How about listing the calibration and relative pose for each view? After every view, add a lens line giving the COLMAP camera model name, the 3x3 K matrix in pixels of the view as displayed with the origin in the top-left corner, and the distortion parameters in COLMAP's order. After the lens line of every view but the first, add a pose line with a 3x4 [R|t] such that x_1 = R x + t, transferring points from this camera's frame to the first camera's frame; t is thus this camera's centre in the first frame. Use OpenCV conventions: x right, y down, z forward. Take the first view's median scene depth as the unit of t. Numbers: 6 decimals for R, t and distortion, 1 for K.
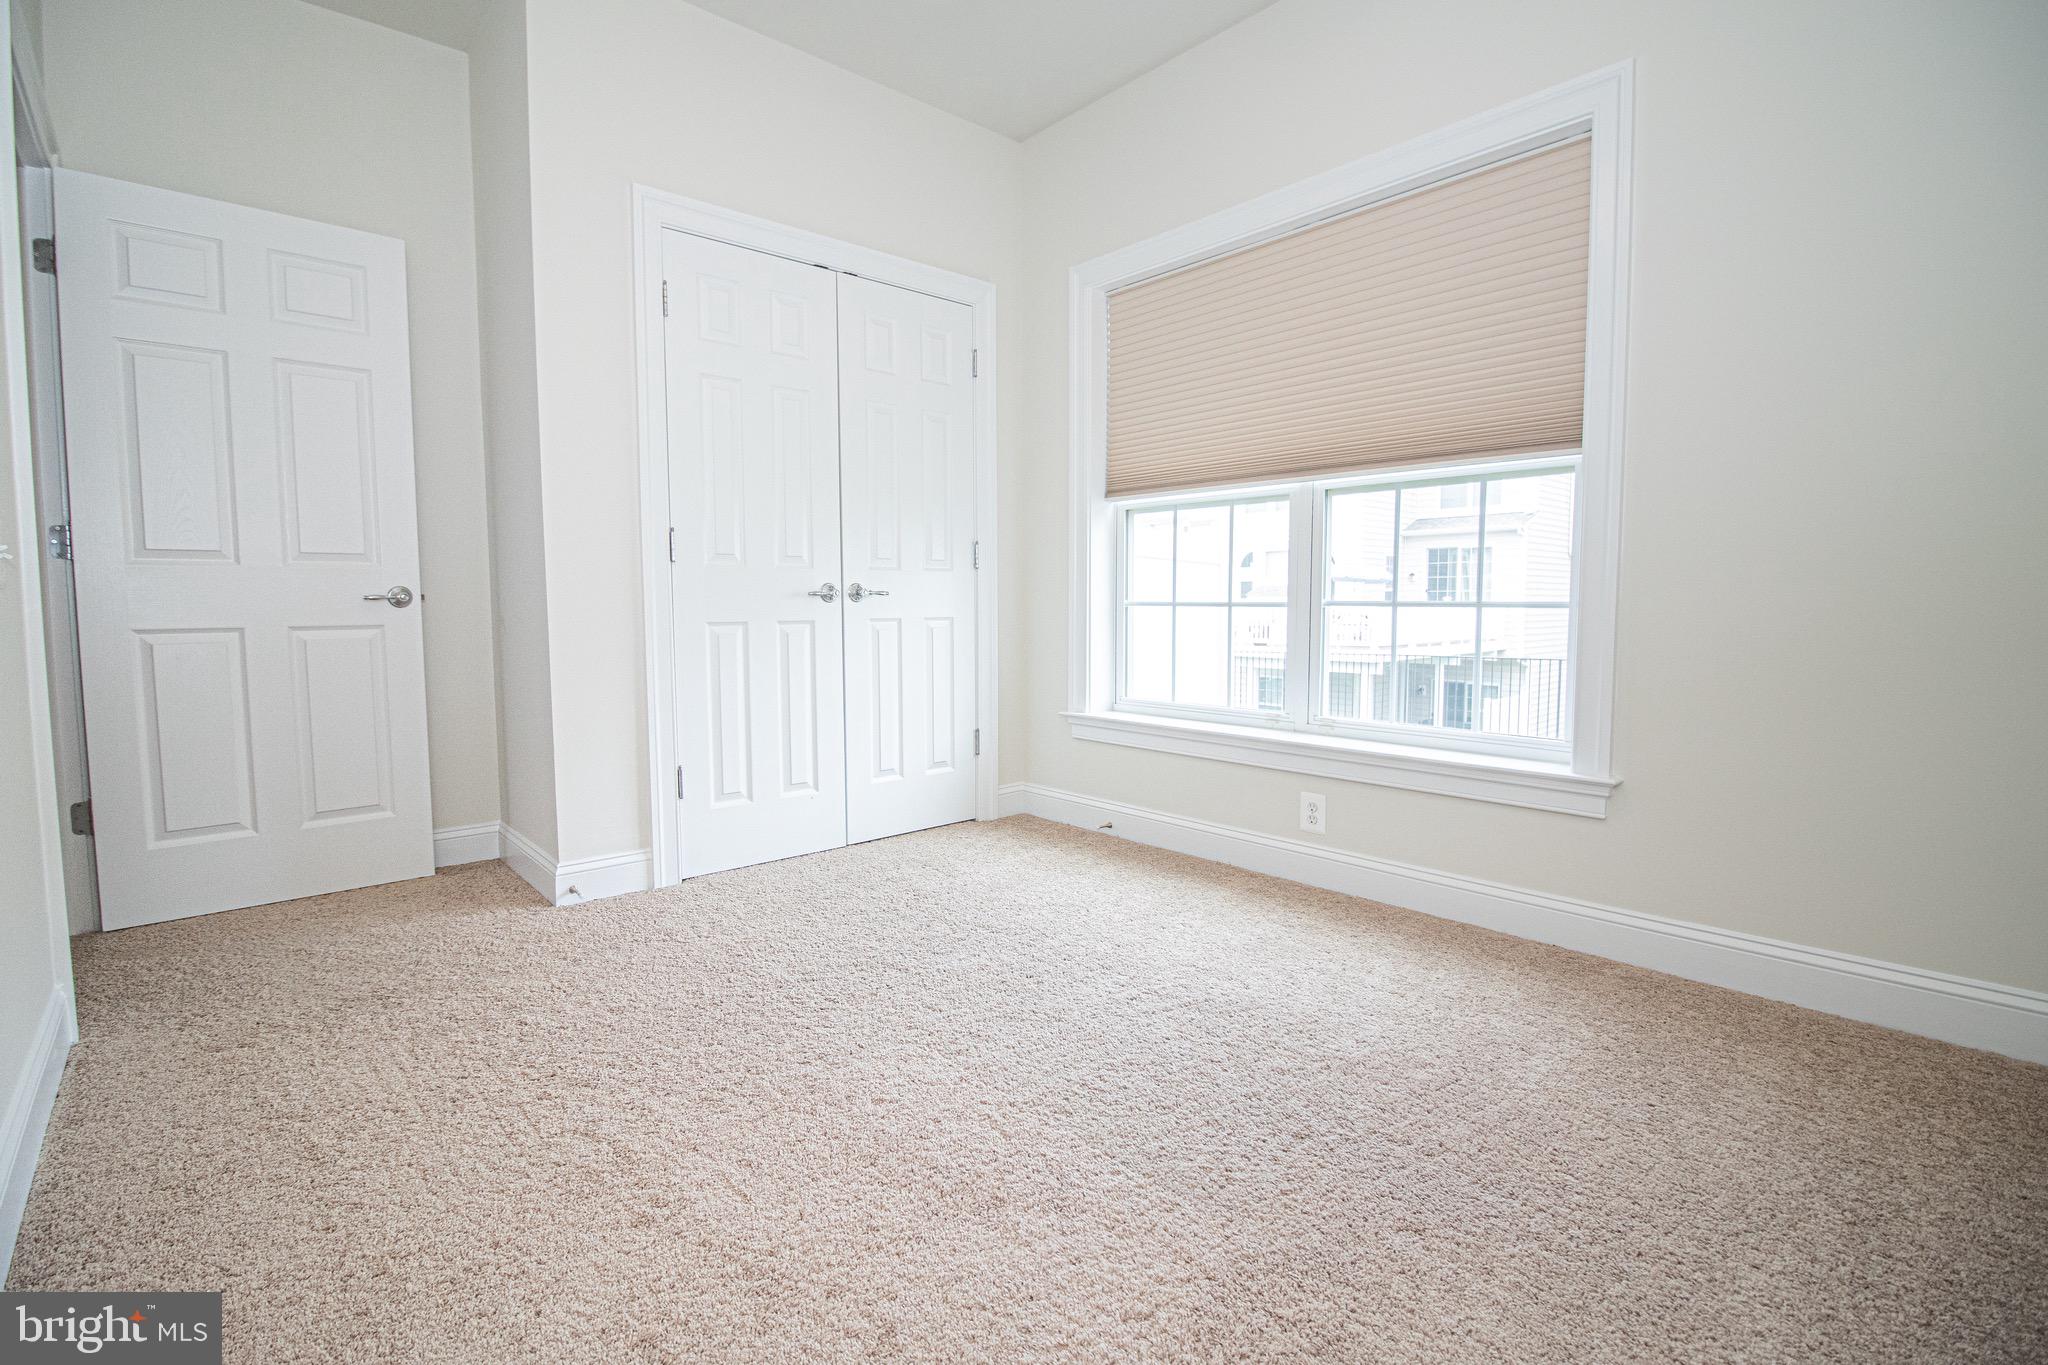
lens RADIAL K [[949.0, 0, 1029.6], [0, 949.0, 672.2], [0, 0, 1]] dist [0.002771, -0.015234]
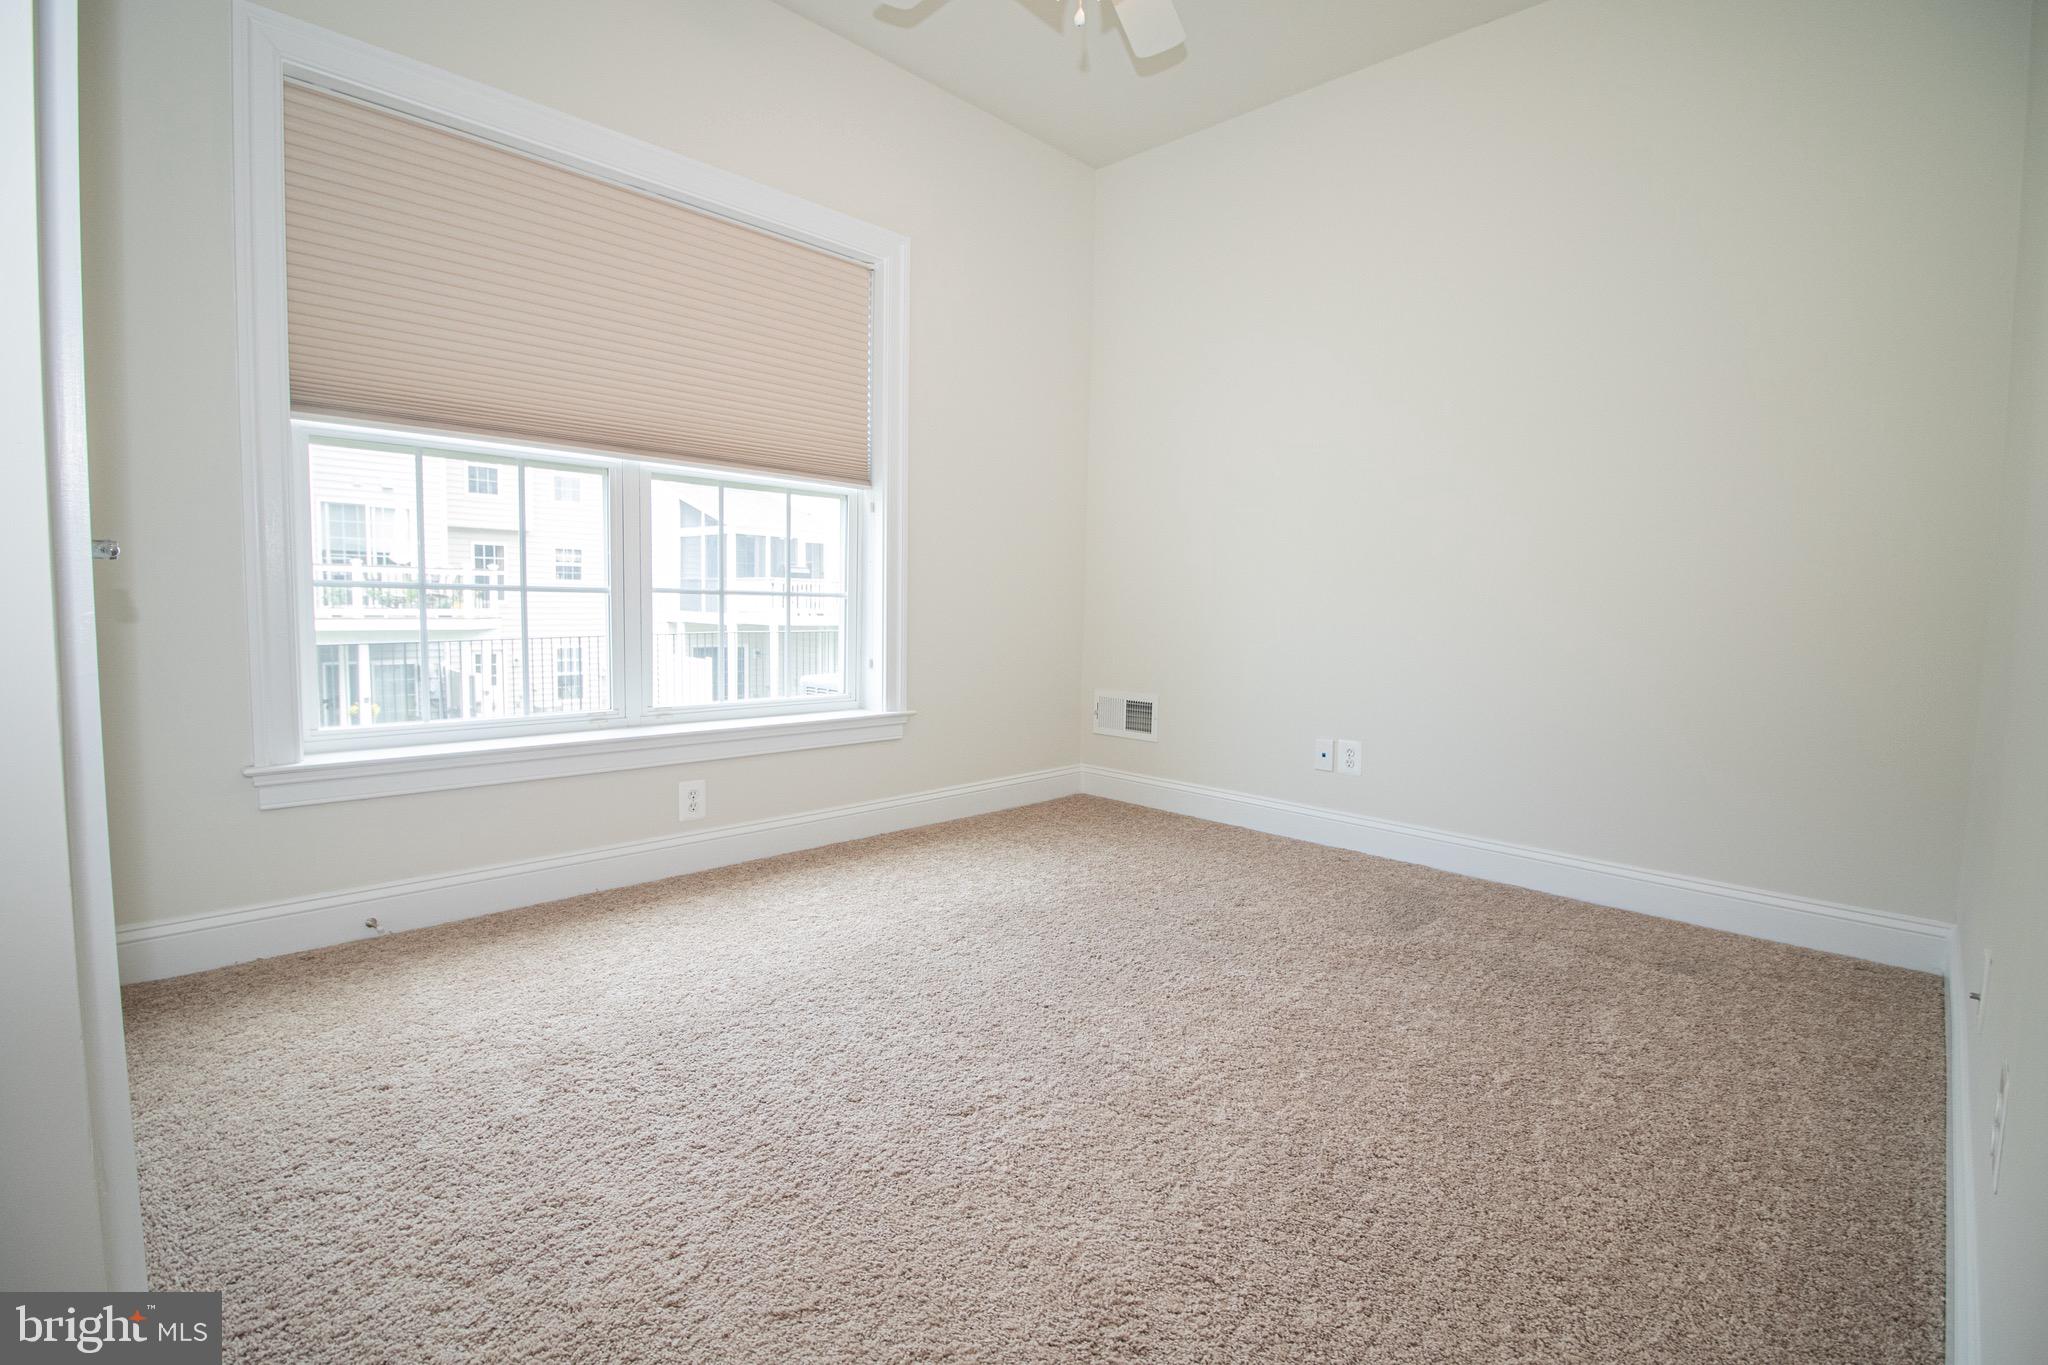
lens RADIAL K [[937.3, 0, 1022.2], [0, 937.3, 673.1], [0, 0, 1]] dist [0.001348, -0.013674]
pose [[-0.060699, -0.080483, 0.994906, -0.676673], [0.051131, 0.995185, 0.083625, -0.048829], [-0.996846, 0.055946, -0.056292, 0.685341]]
